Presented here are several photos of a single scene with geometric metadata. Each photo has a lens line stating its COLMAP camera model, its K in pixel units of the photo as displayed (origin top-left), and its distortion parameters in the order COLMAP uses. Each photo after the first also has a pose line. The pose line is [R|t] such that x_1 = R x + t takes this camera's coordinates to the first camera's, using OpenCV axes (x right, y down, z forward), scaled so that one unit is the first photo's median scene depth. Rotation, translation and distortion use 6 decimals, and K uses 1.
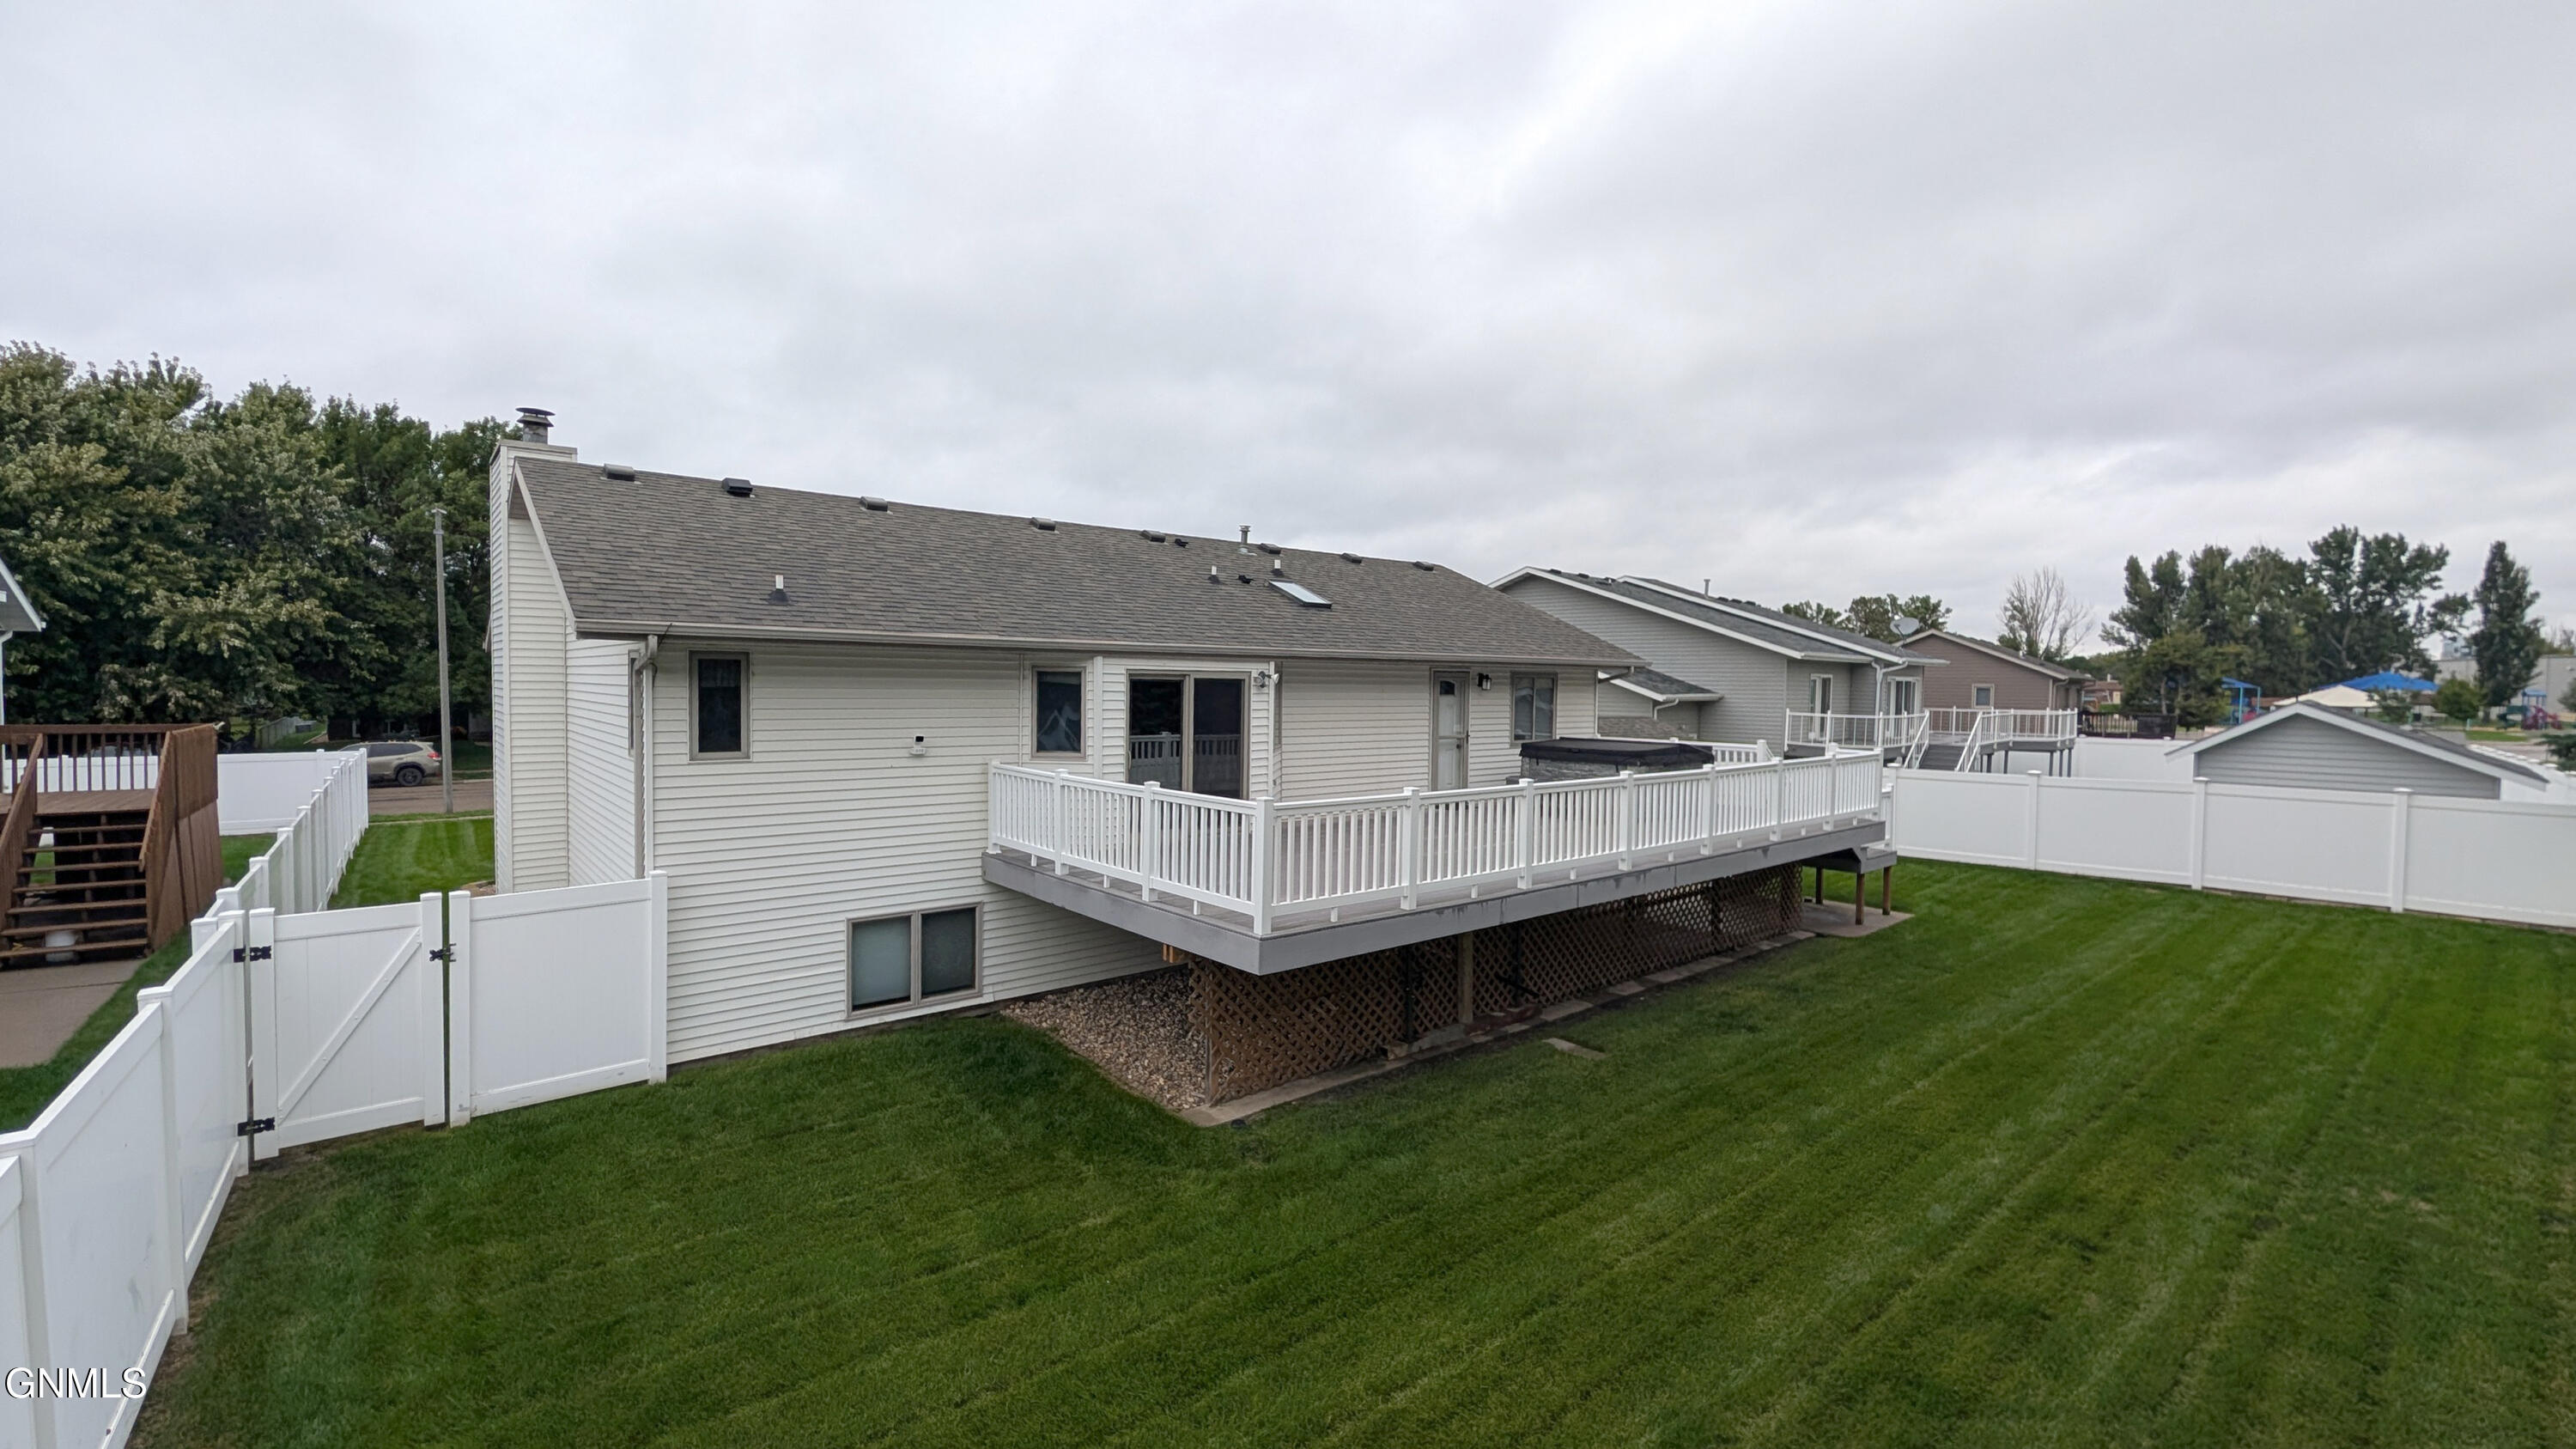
lens RADIAL K [[1064.3, 0, 1297.2], [0, 1064.3, 738.7], [0, 0, 1]] dist [0.004002, -0.001767]
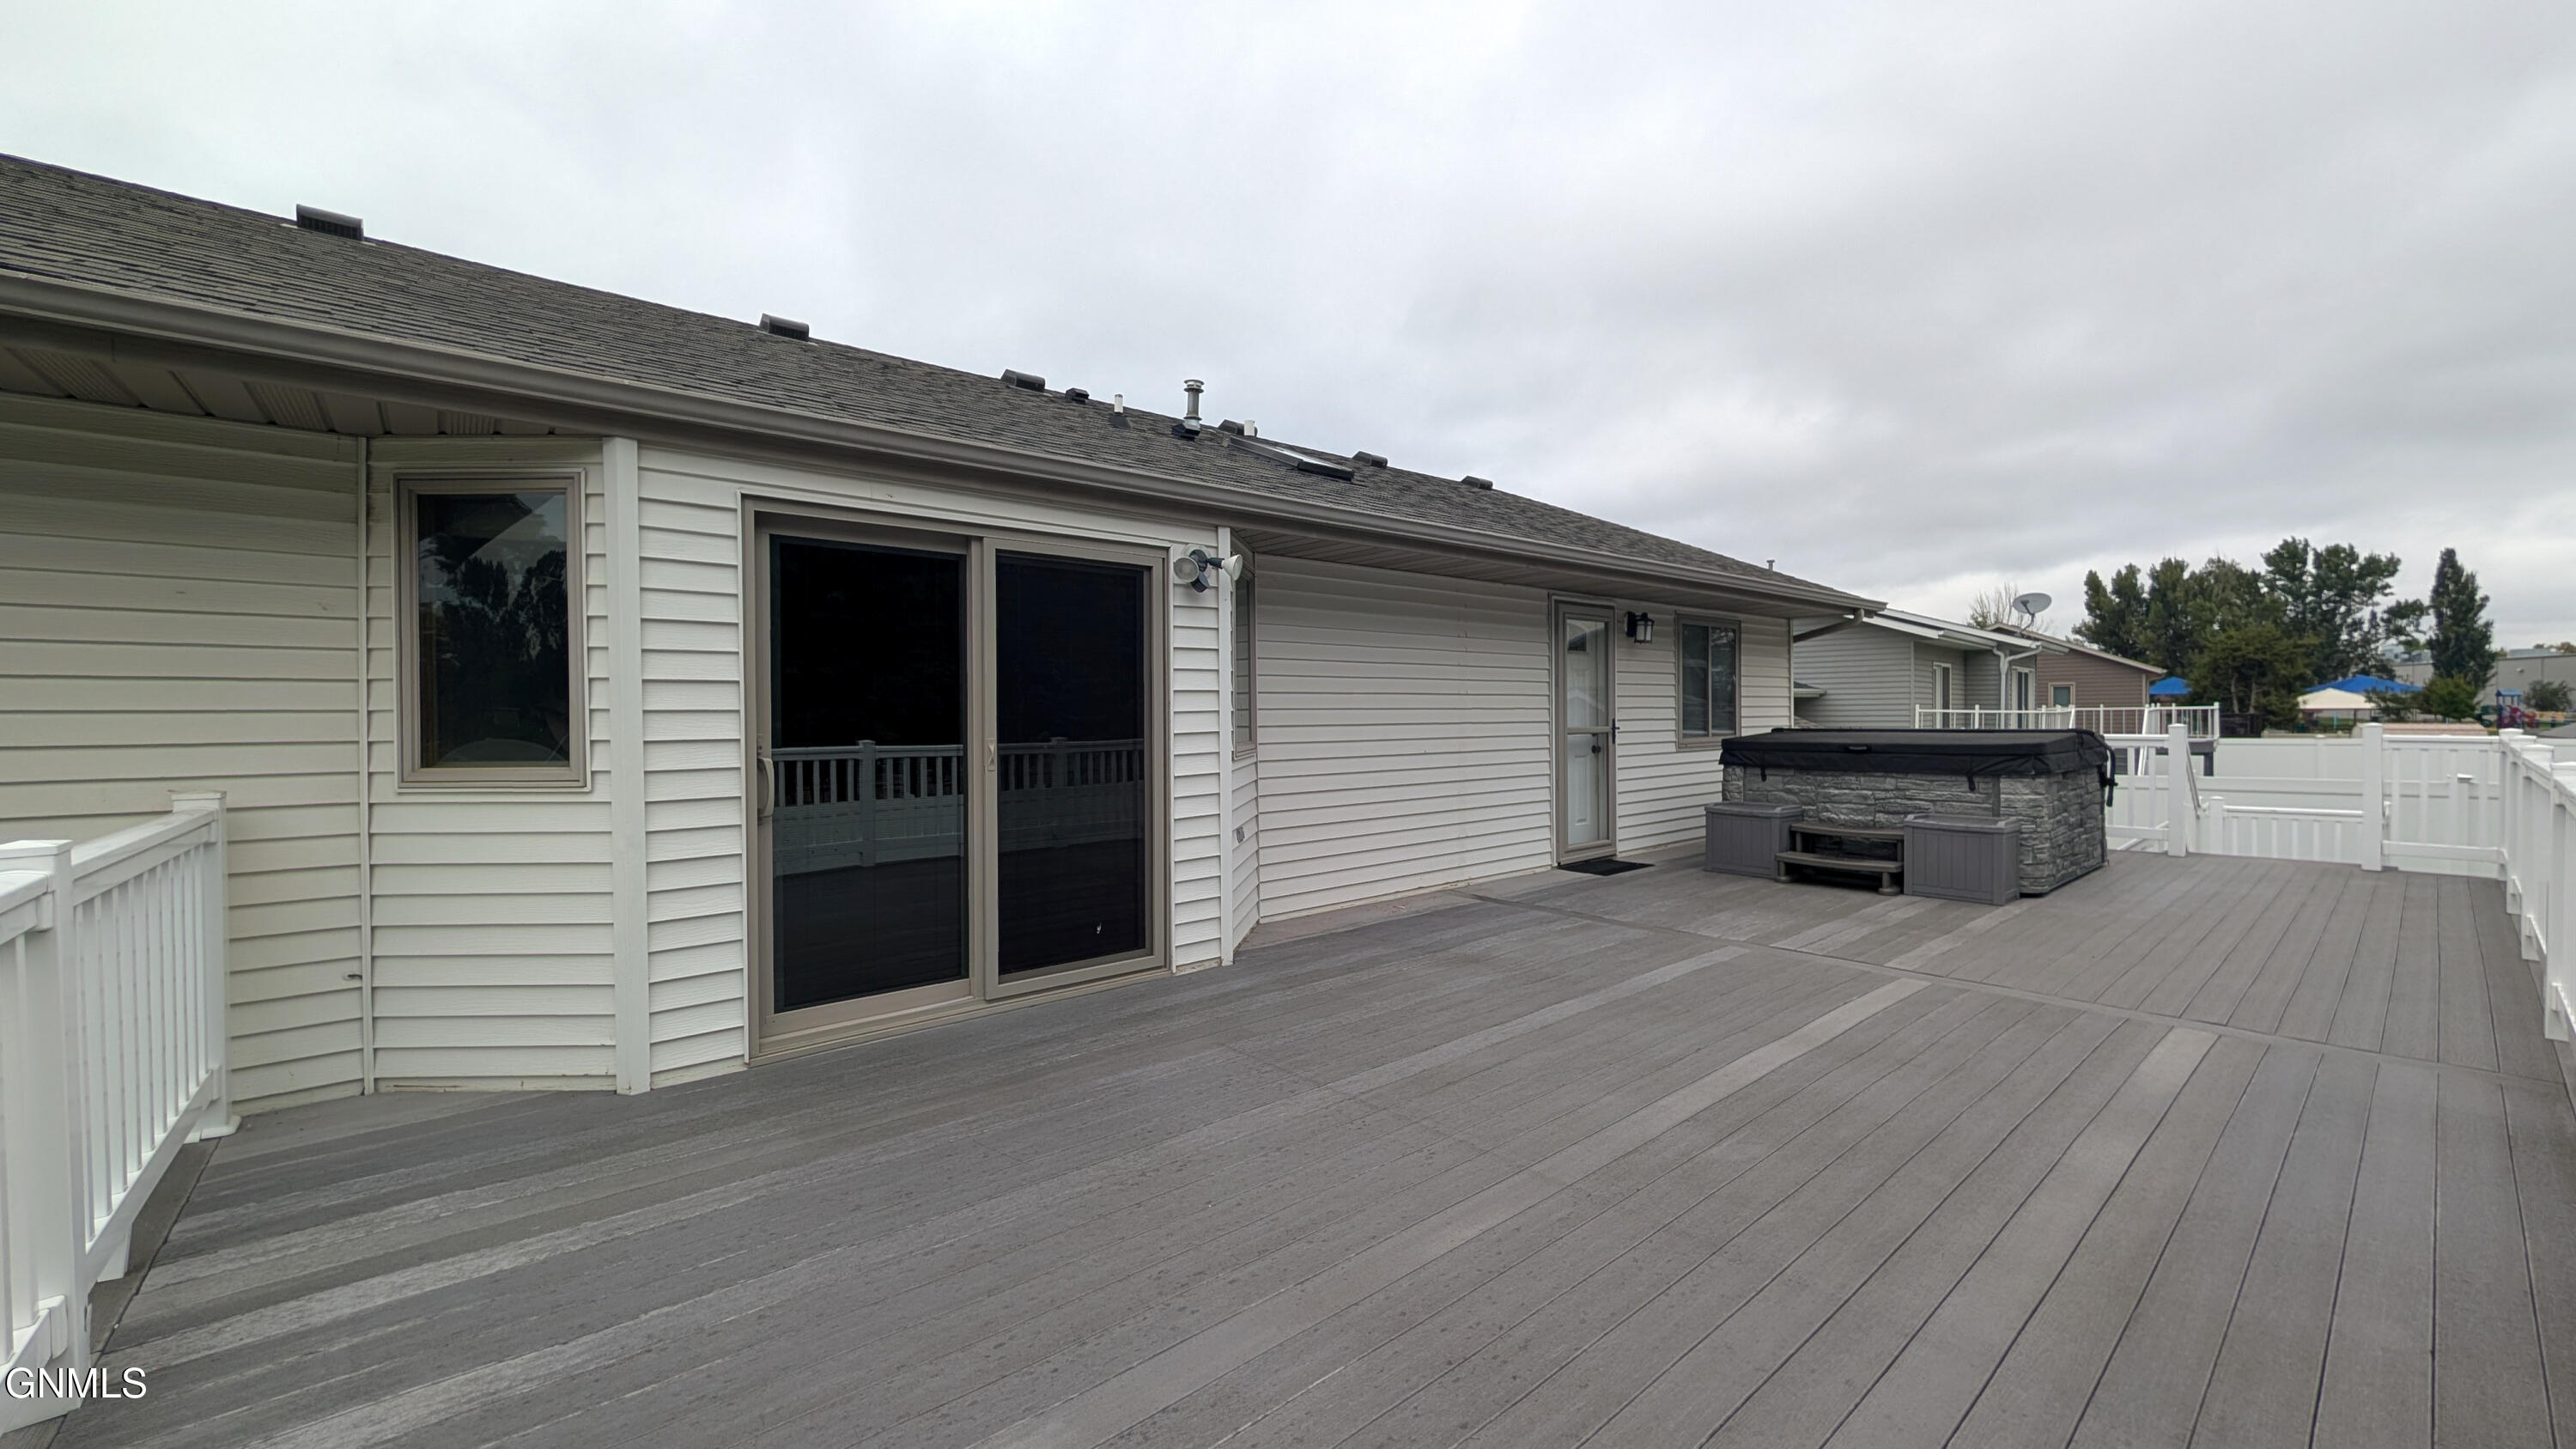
lens RADIAL K [[978.0, 0, 1296.2], [0, 978.0, 734.5], [0, 0, 1]] dist [0.003896, -0.001107]
pose [[0.999759, -0.021071, 0.006162, -0.000867], [0.021254, 0.999284, -0.031300, 0.011503], [-0.005498, 0.031423, 0.999491, 0.490479]]
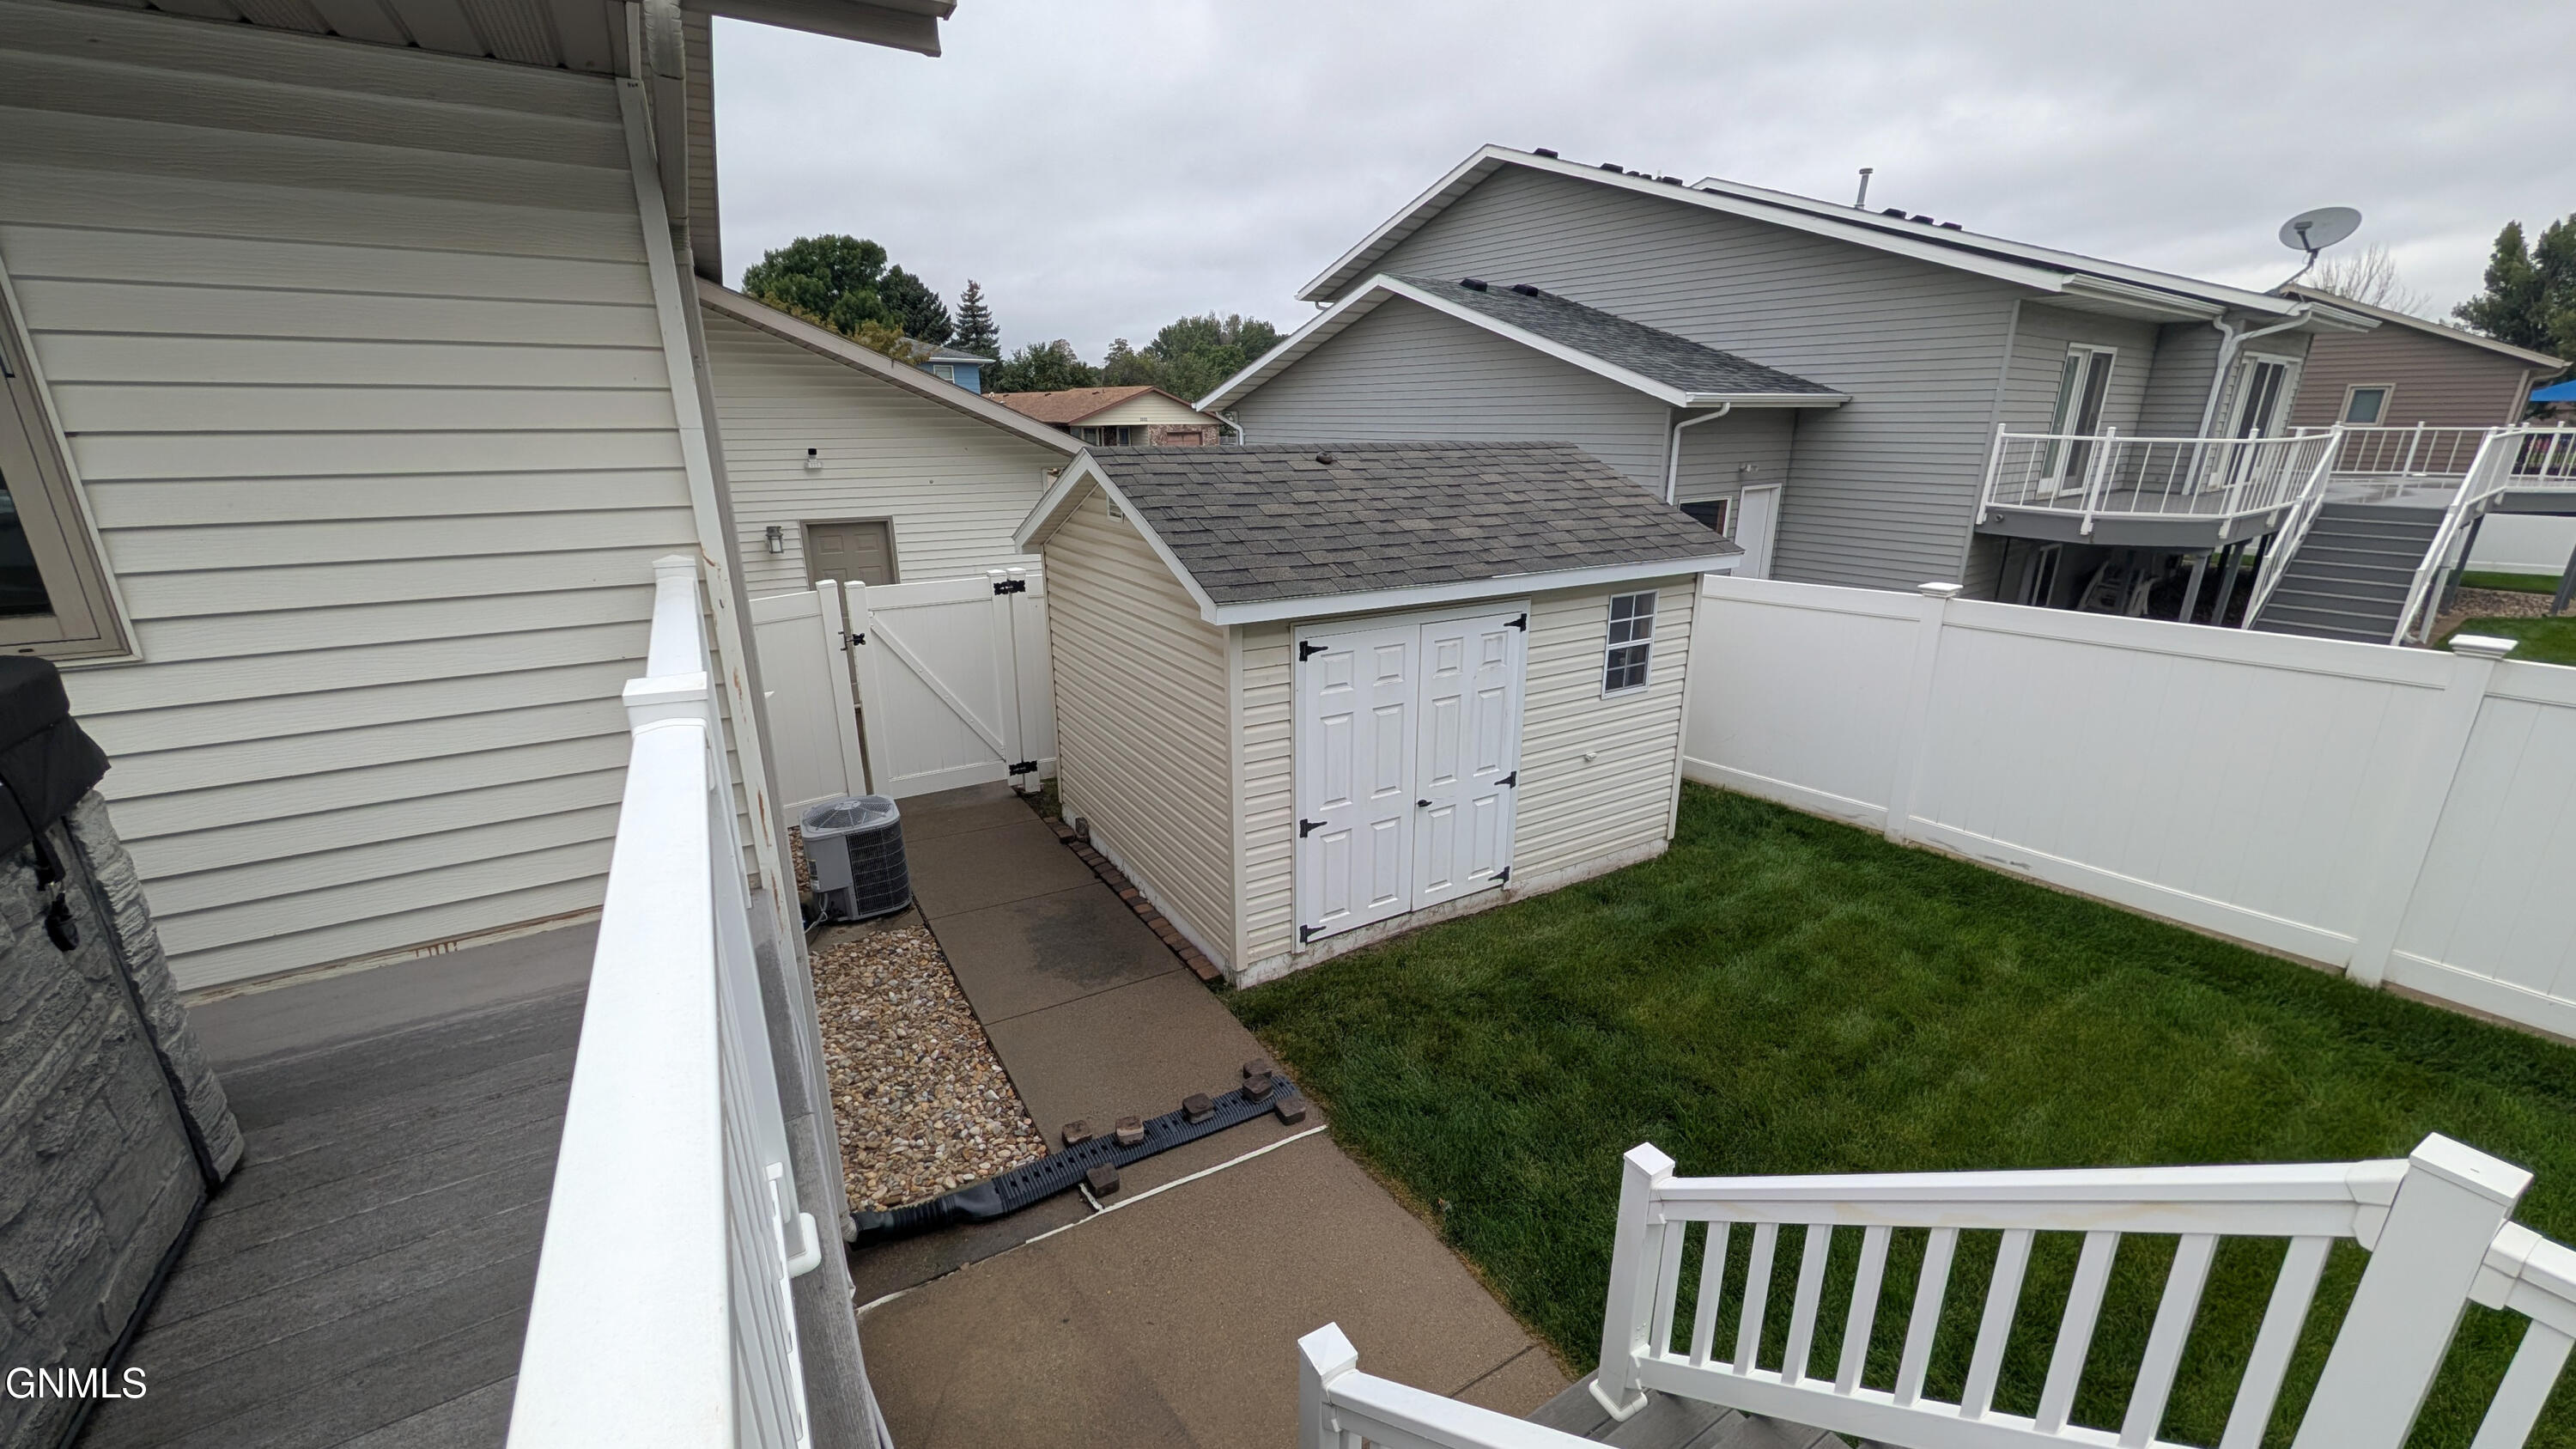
lens RADIAL K [[978.0, 0, 1295.2], [0, 978.0, 724.9], [0, 0, 1]] dist [0.003896, -0.001107]
pose [[0.987171, 0.029596, -0.156899, 0.420957], [0.009253, 0.970415, 0.241264, -0.013915], [0.159398, -0.239621, 0.957692, 0.940271]]
